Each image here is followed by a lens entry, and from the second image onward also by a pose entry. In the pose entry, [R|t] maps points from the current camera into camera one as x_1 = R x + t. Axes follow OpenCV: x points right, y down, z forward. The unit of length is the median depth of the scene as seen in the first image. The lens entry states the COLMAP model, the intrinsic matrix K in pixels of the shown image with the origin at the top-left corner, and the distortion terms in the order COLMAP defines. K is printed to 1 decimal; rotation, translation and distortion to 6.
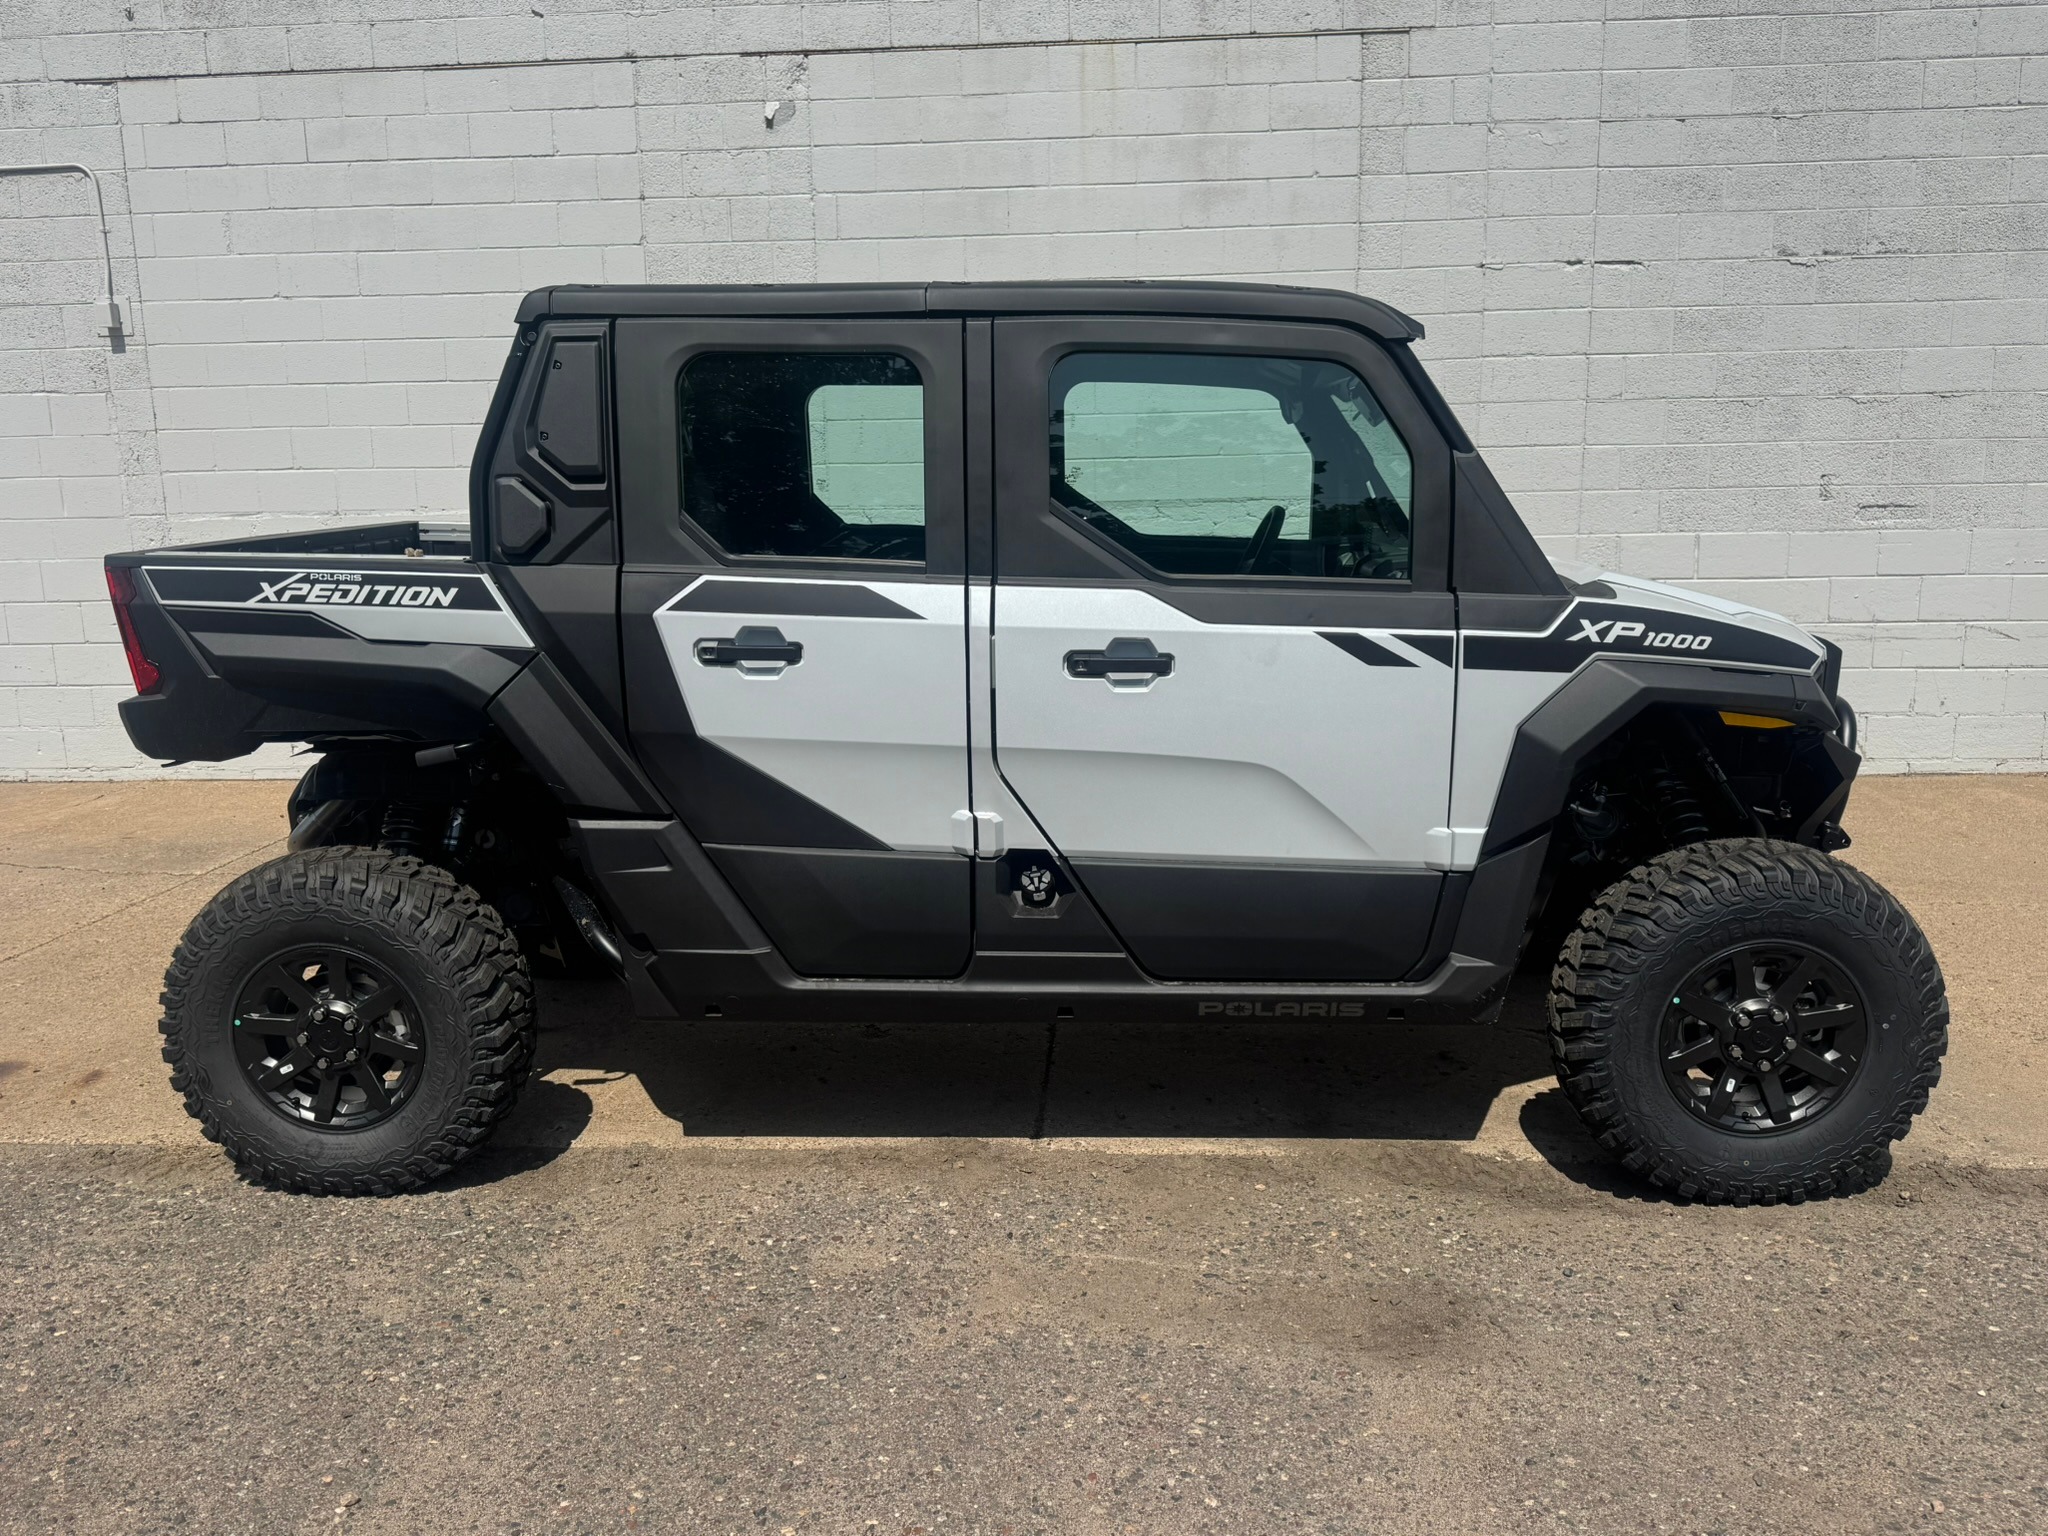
lens RADIAL K [[1537.0, 0, 1036.2], [0, 1537.0, 770.0], [0, 0, 1]] dist [0.048645, -0.064074]
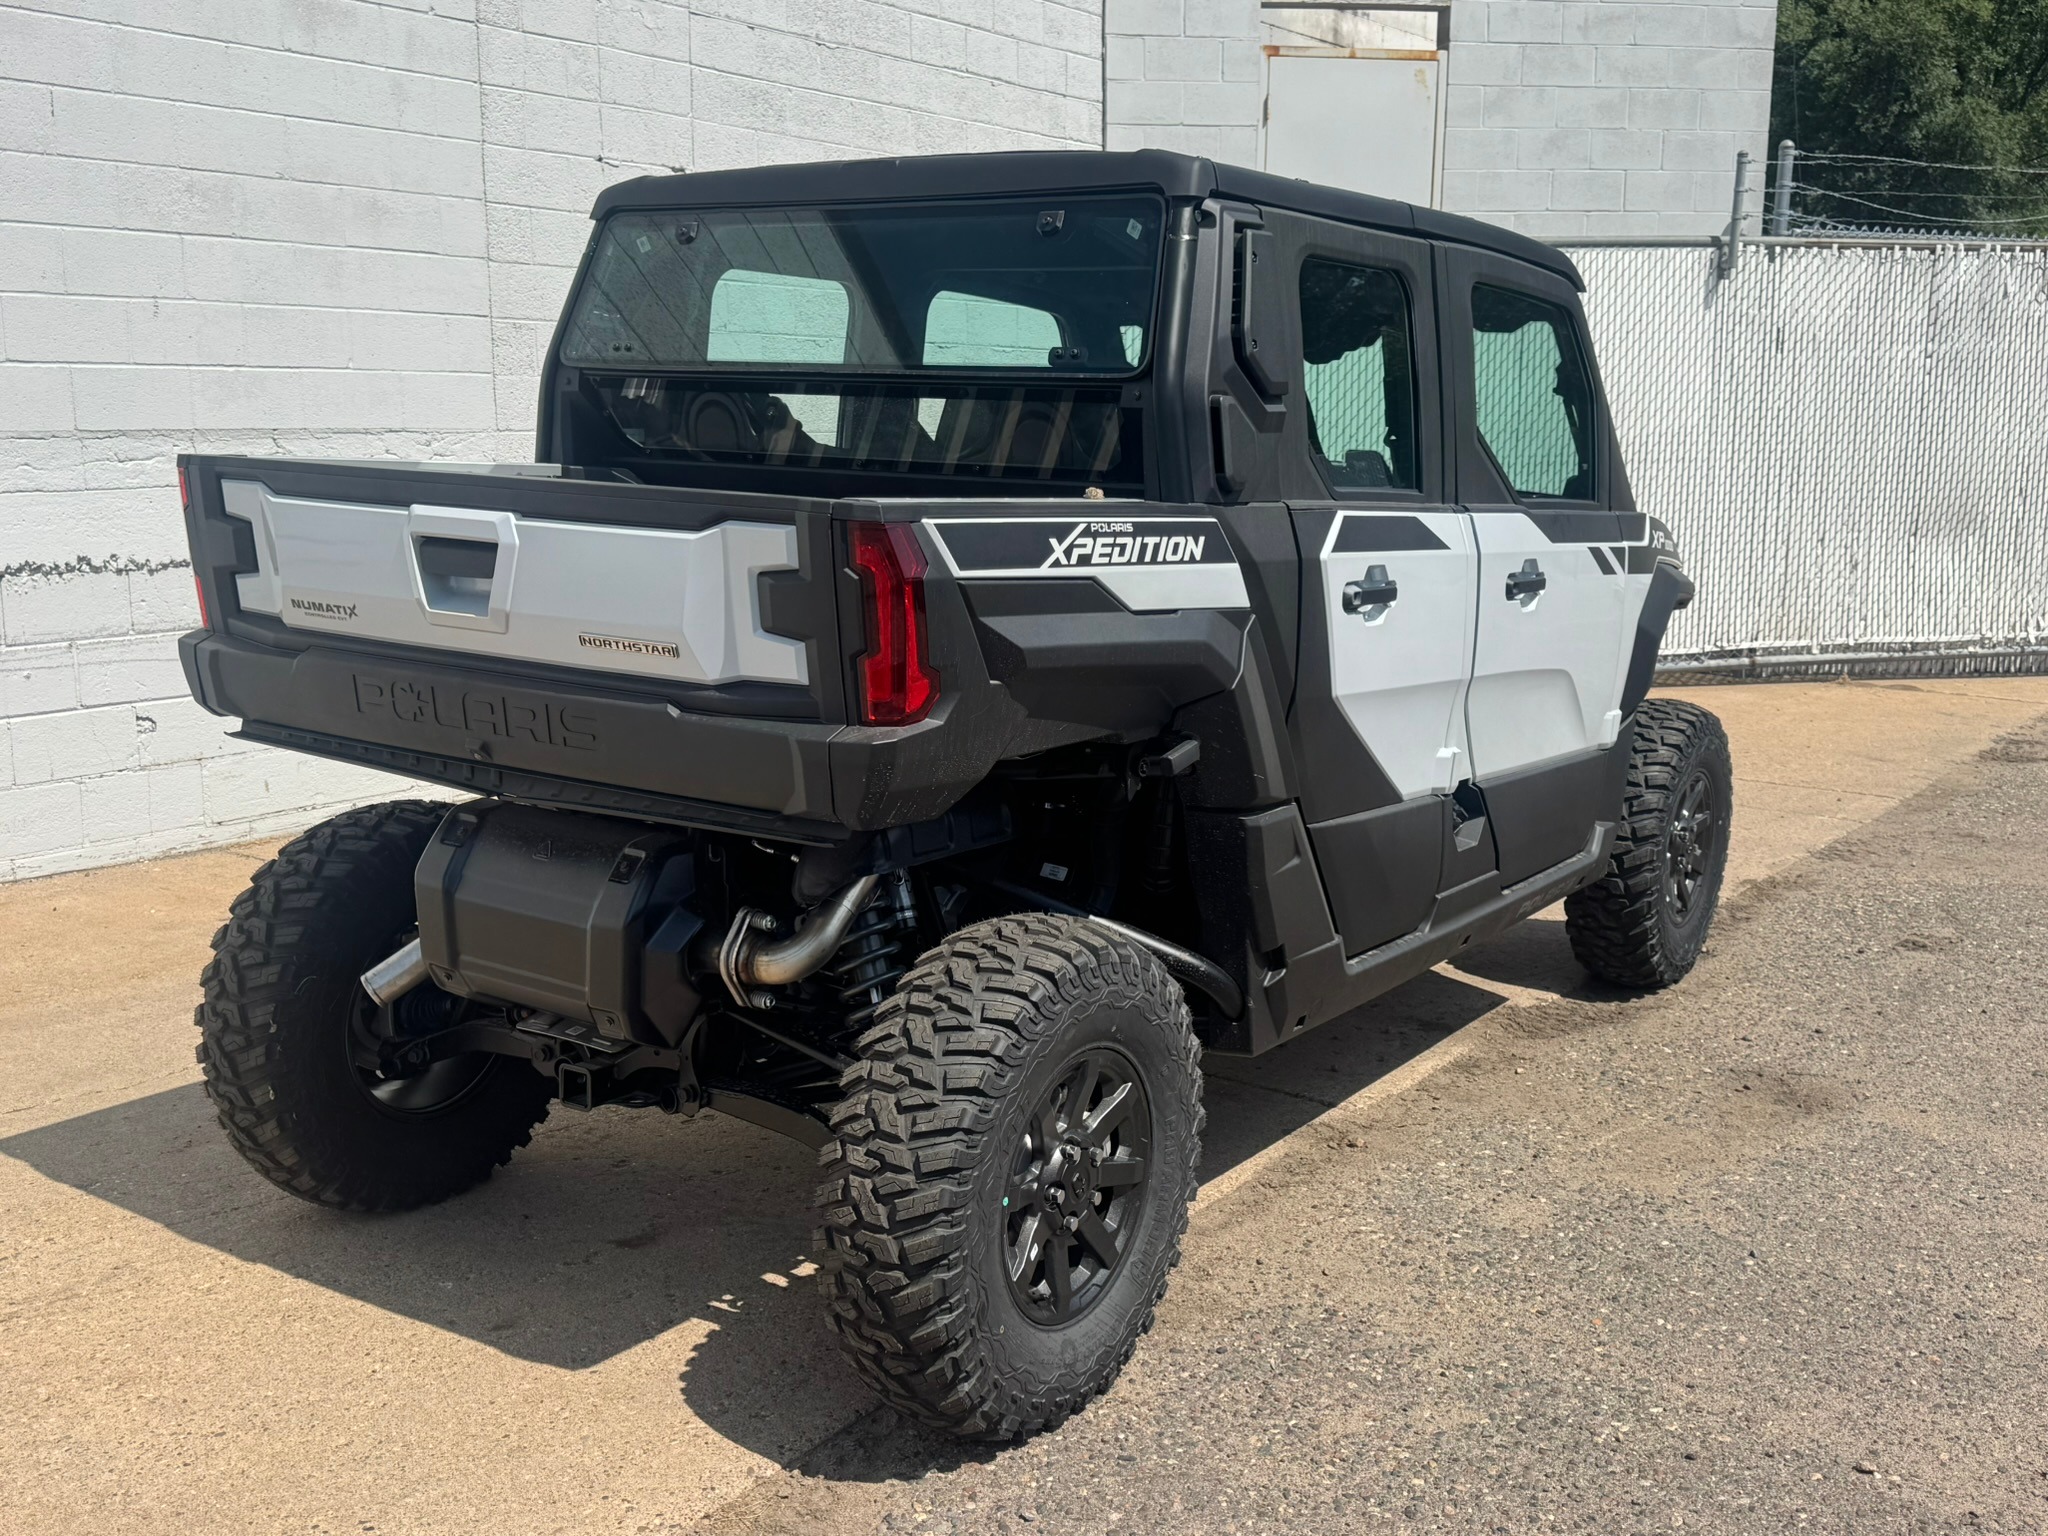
lens RADIAL K [[2030.1, 0, 1036.8], [0, 2030.1, 770.1], [0, 0, 1]] dist [0.134365, -0.268185]
pose [[0.527810, -0.127316, 0.839766, -1.282565], [0.142375, 0.987974, 0.060300, -0.074789], [-0.837345, 0.087735, 0.539589, 0.526305]]
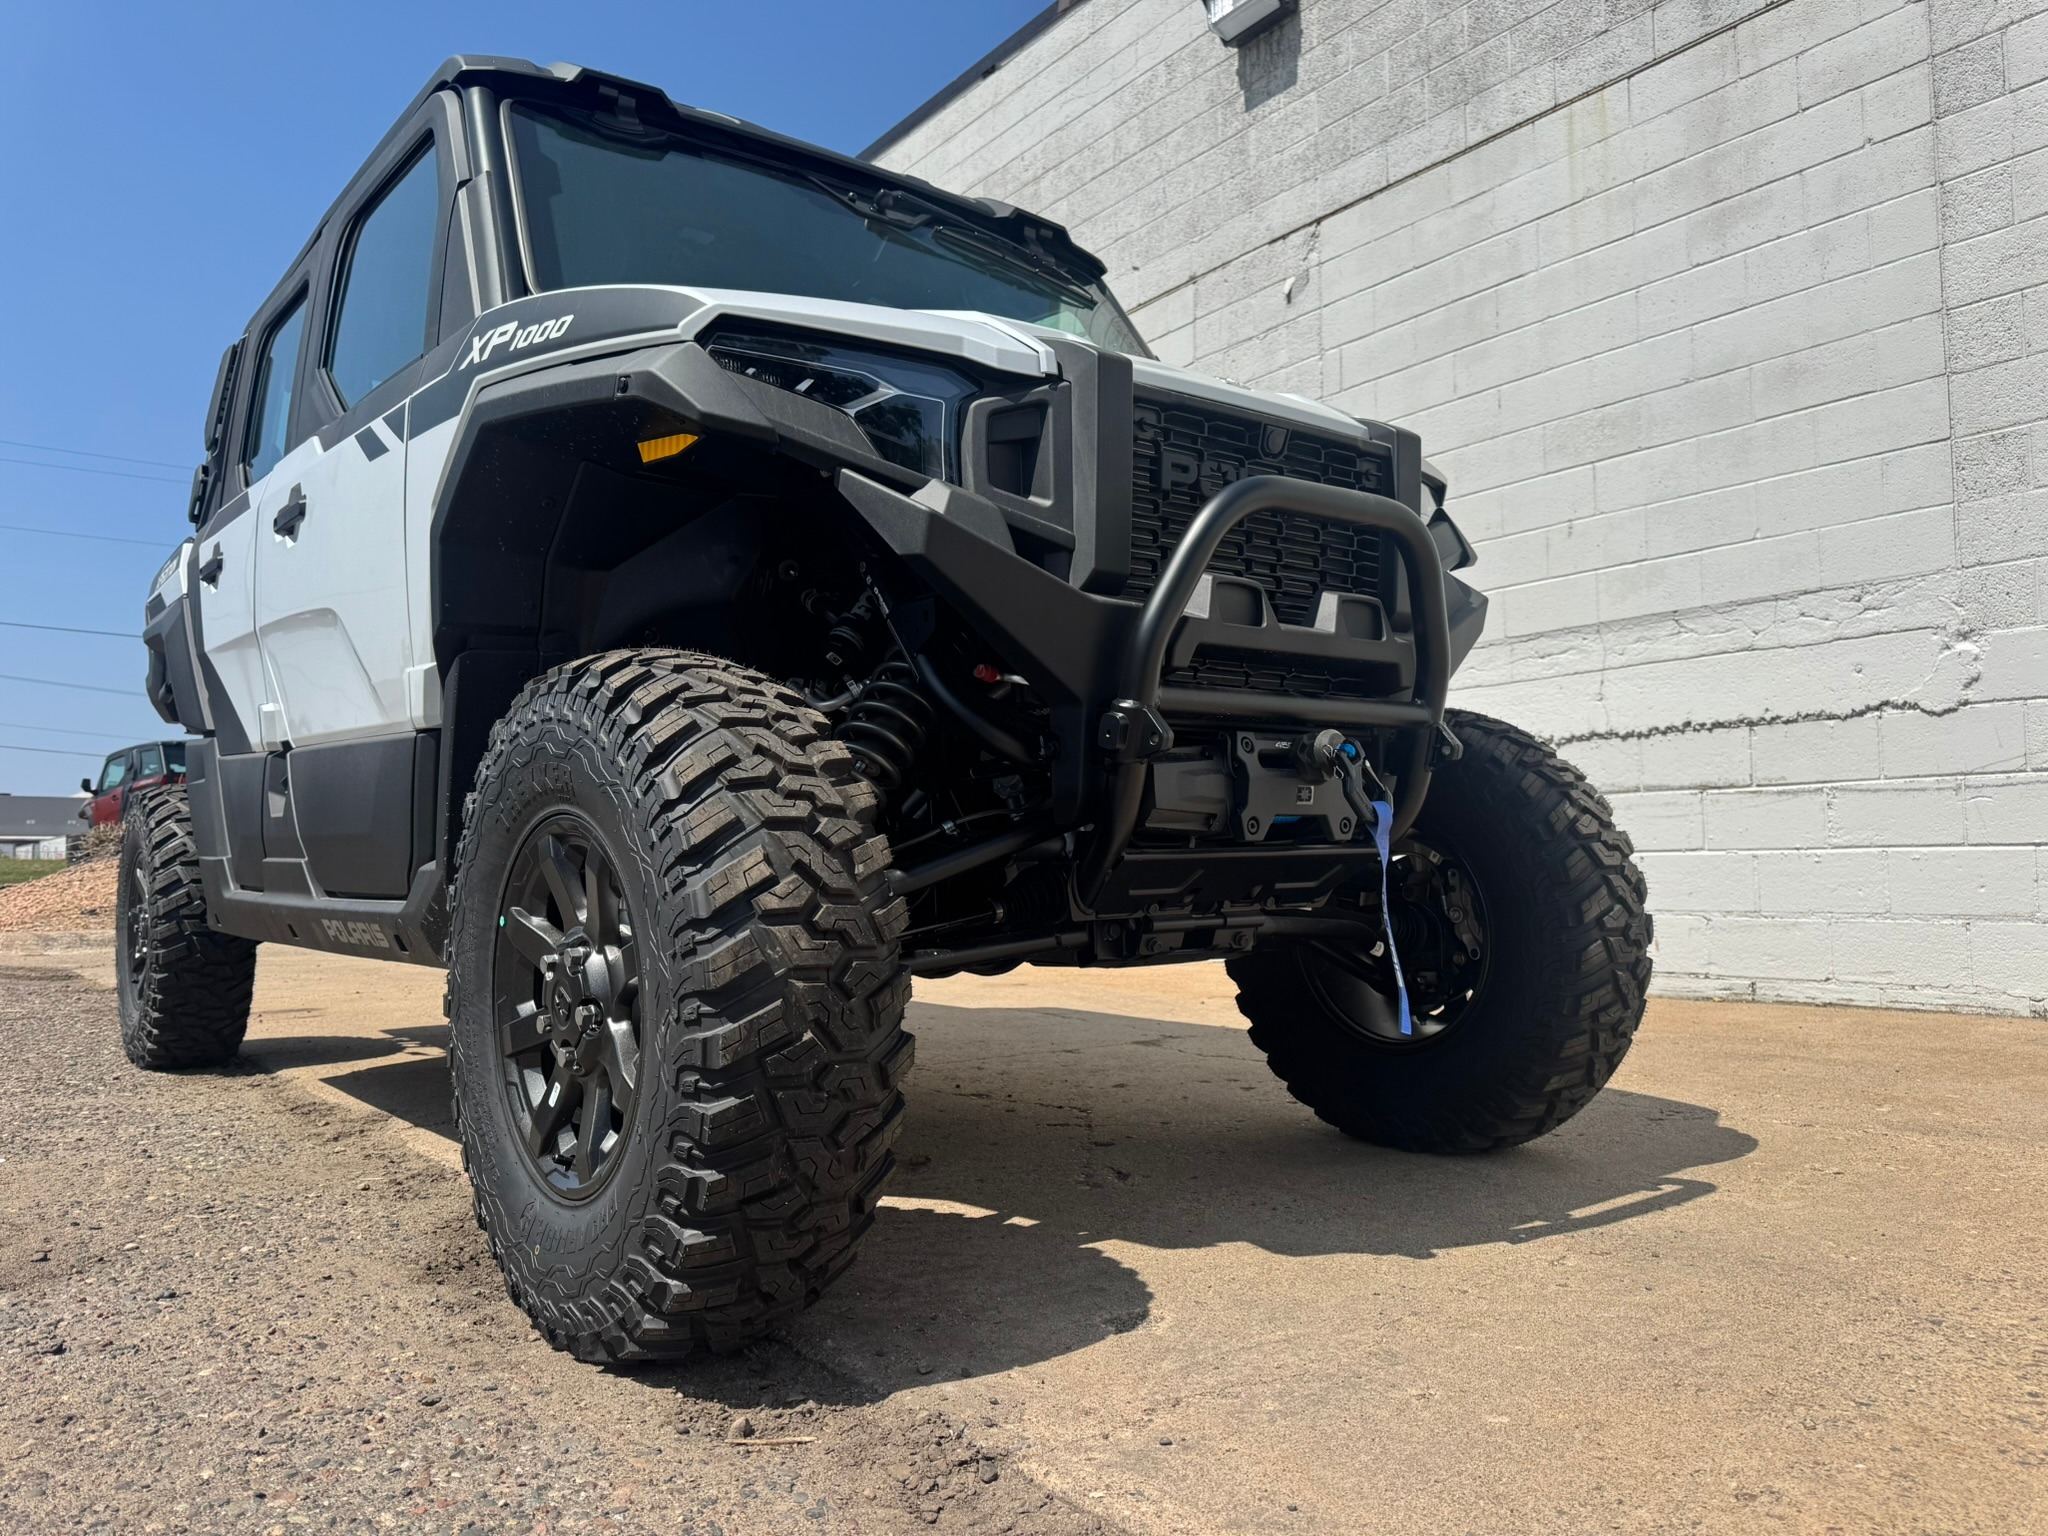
lens RADIAL K [[1462.0, 0, 1029.3], [0, 1462.0, 763.8], [0, 0, 1]] dist [0.049449, -0.069846]
pose [[0.654449, -0.043615, -0.754847, 0.970874], [-0.143844, 0.972921, -0.180927, 0.164380], [0.742297, 0.226987, 0.630453, 0.791292]]
